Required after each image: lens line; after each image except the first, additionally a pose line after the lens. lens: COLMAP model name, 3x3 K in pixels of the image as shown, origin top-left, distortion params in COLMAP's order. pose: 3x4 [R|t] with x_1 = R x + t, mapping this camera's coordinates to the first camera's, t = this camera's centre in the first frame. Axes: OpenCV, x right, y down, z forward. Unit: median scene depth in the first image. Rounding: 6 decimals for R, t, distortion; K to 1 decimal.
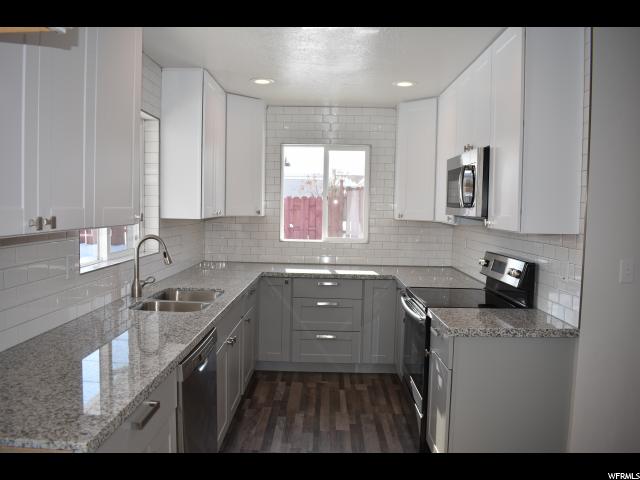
lens RADIAL K [[495.2, 0, 319.7], [0, 495.2, 236.4], [0, 0, 1]] dist [-0.089419, 0.002341]
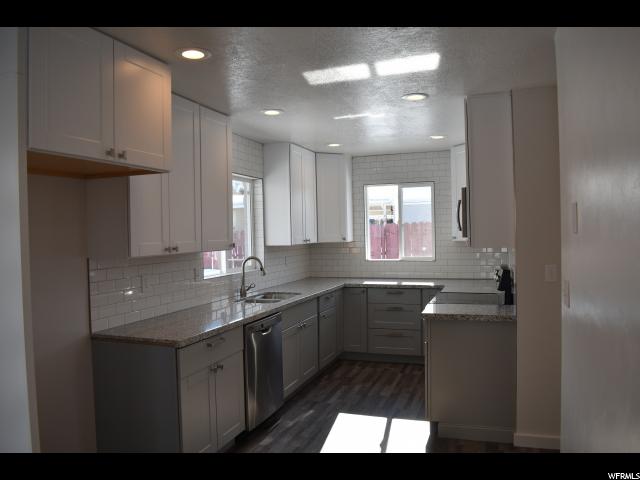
lens RADIAL K [[495.2, 0, 319.7], [0, 495.2, 236.4], [0, 0, 1]] dist [-0.089419, 0.002341]
pose [[0.944670, -0.038122, -0.325800, 0.261514], [0.021235, 0.998248, -0.055234, 0.016999], [0.327334, 0.045260, 0.943824, -0.290046]]
